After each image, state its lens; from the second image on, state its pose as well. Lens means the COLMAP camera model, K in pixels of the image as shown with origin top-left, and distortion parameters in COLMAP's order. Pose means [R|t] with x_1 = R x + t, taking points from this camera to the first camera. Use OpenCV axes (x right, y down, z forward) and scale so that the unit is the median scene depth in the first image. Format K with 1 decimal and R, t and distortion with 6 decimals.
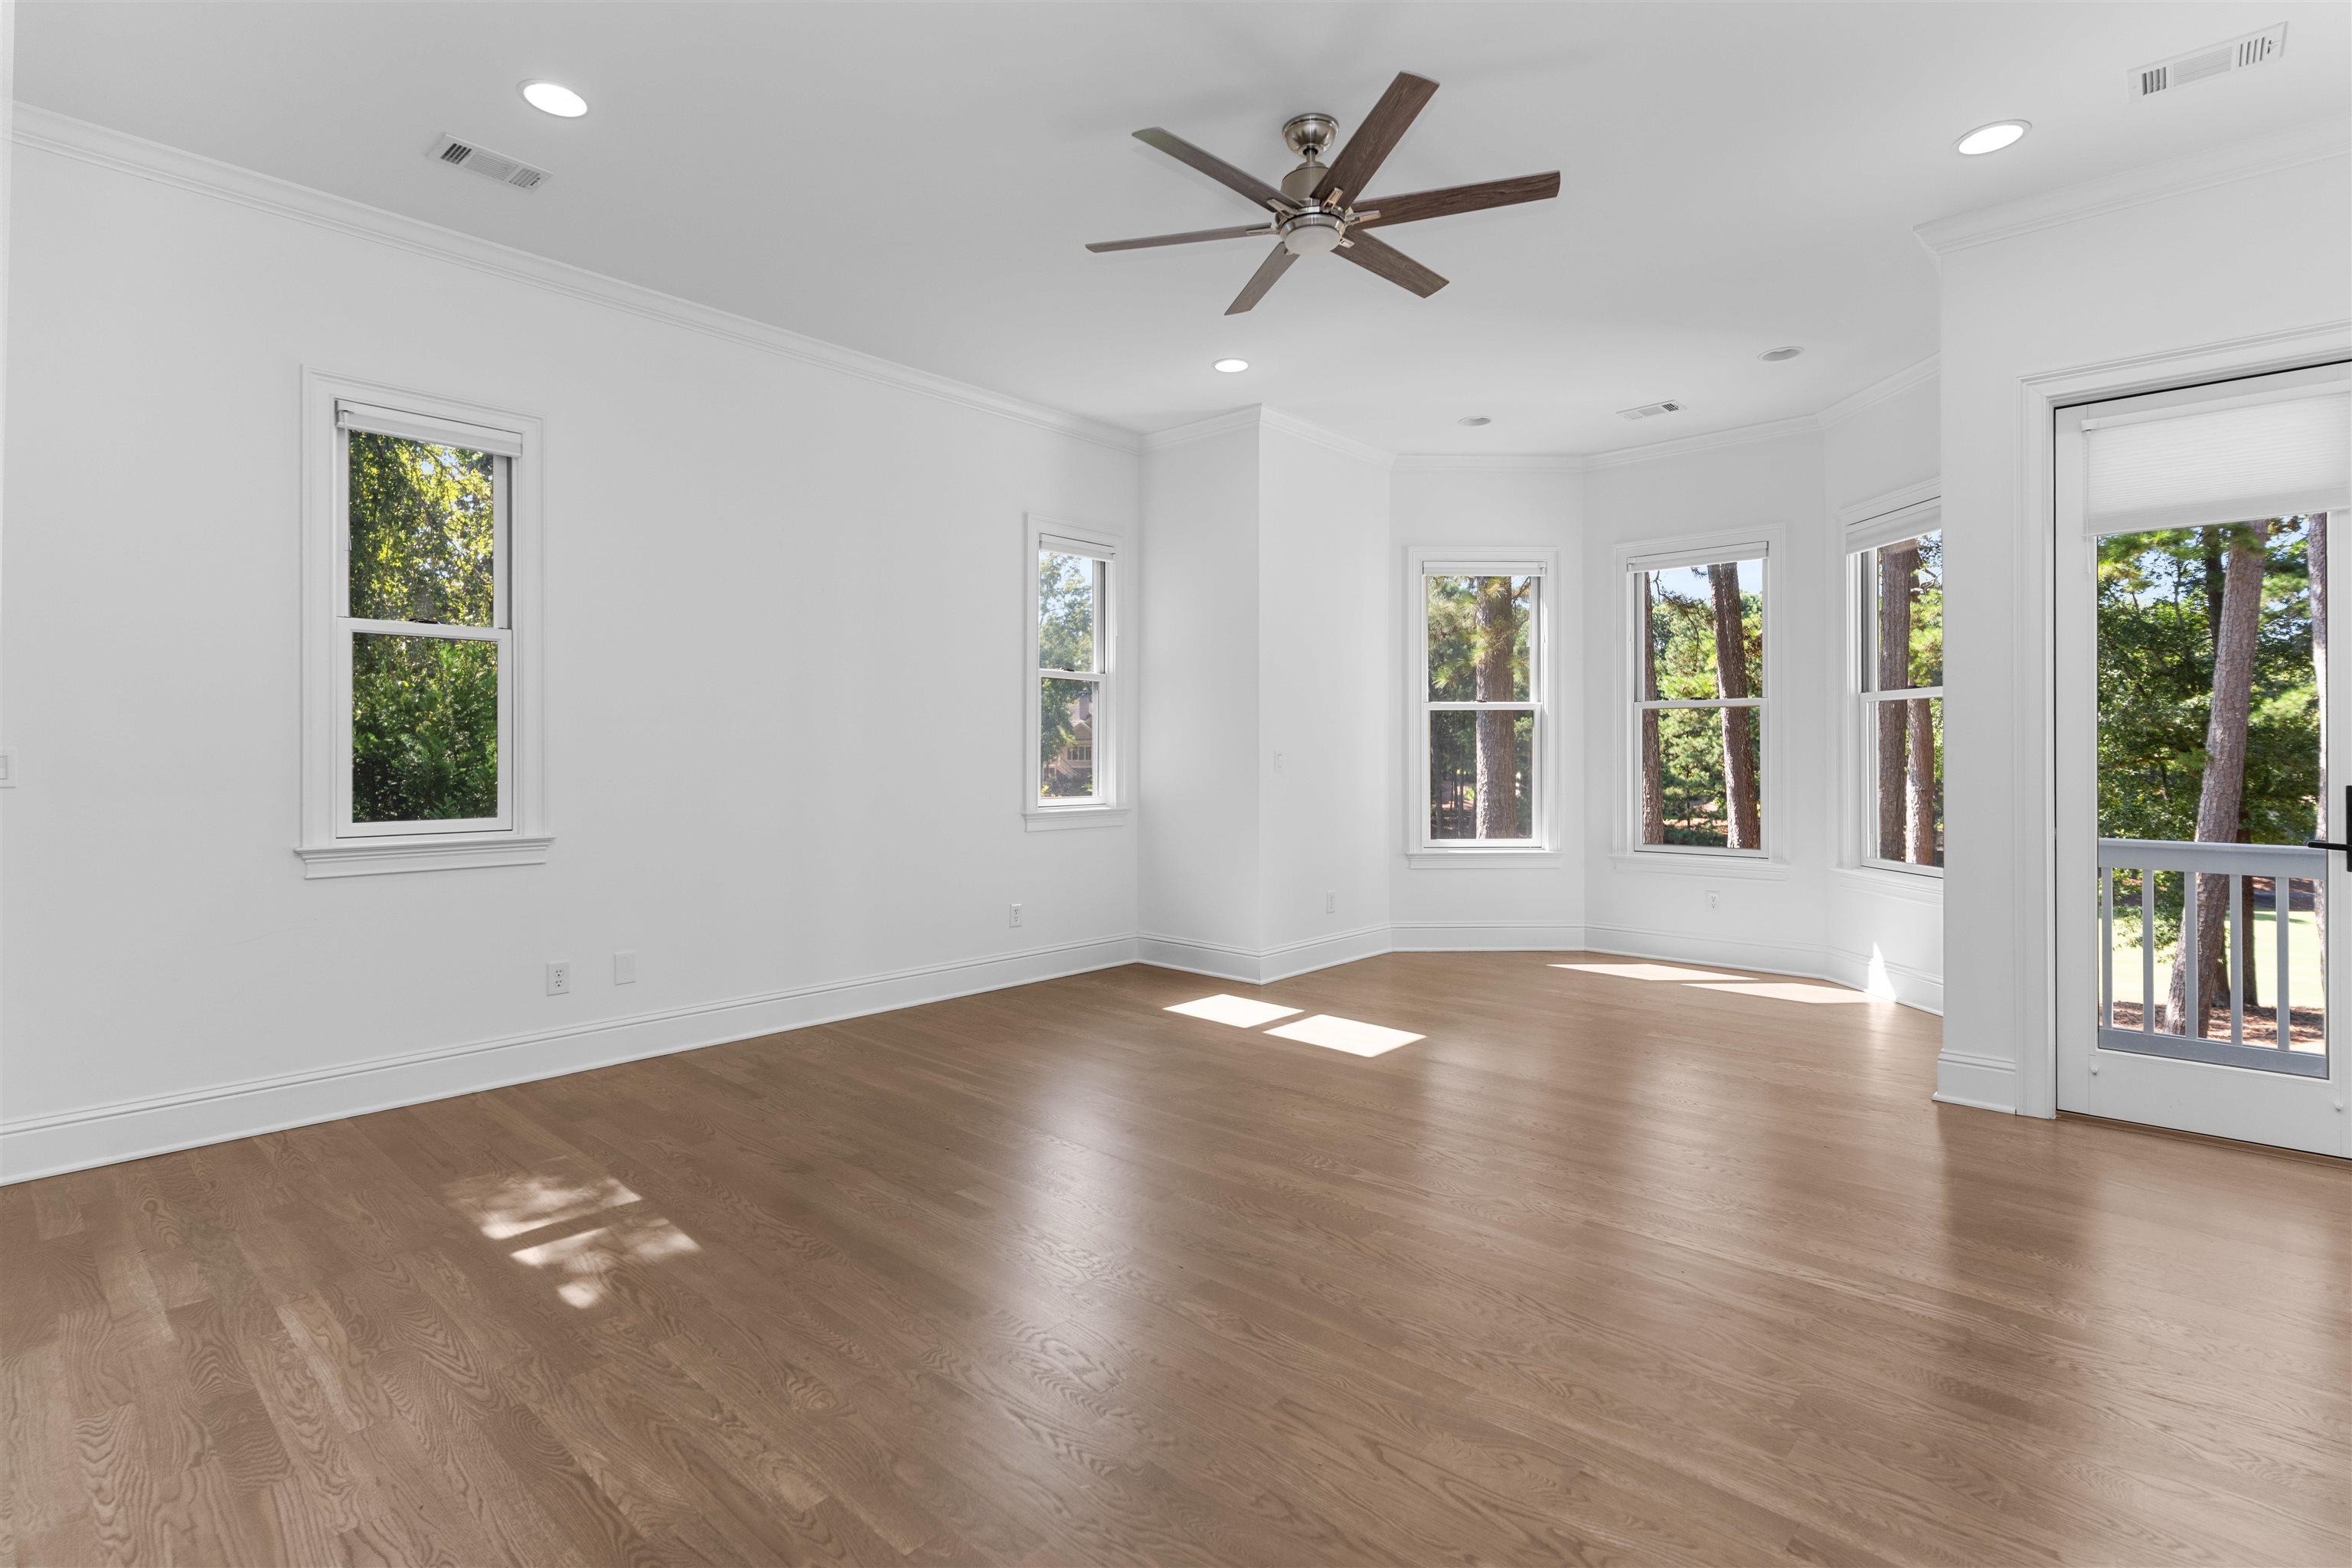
lens RADIAL K [[1116.5, 0, 1176.0], [0, 1116.5, 784.0], [0, 0, 1]] dist [0.004314, 0.001857]
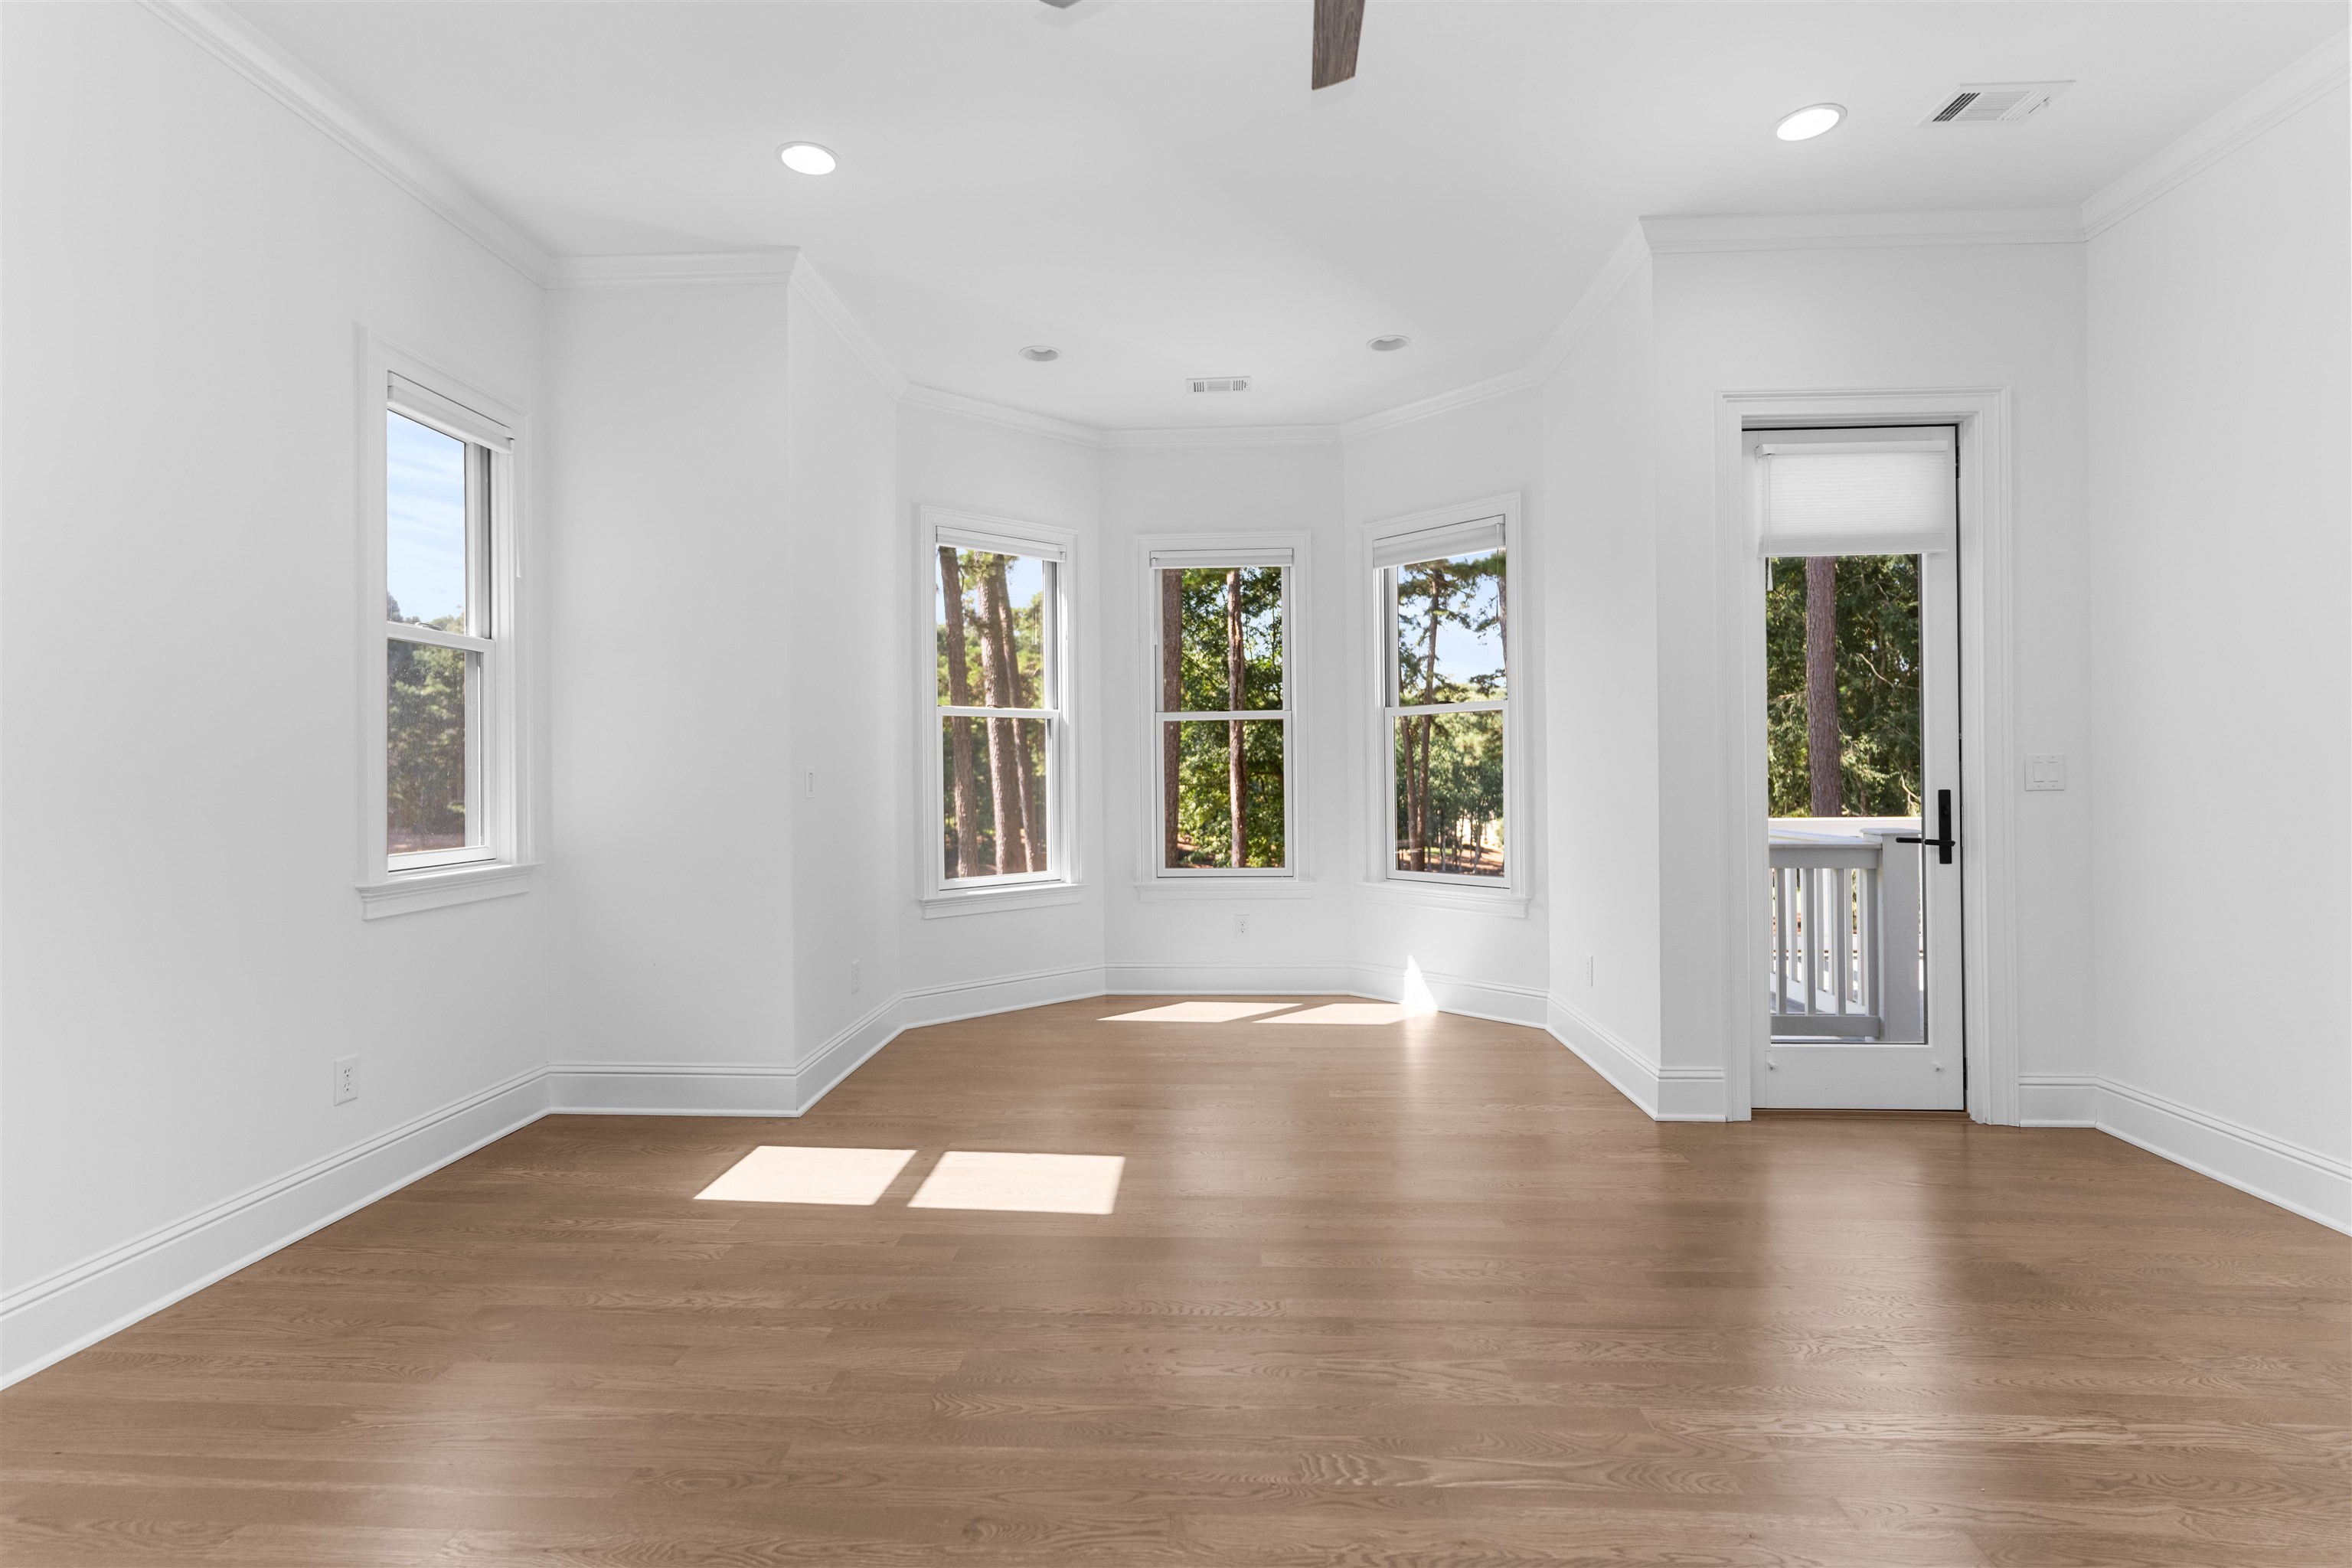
lens RADIAL K [[1116.5, 0, 1176.0], [0, 1116.5, 784.0], [0, 0, 1]] dist [0.004314, 0.001857]
pose [[0.774680, -0.013878, 0.632201, -0.169420], [0.025628, 0.999627, -0.009459, -0.007618], [-0.631834, 0.023530, 0.774747, 0.335080]]
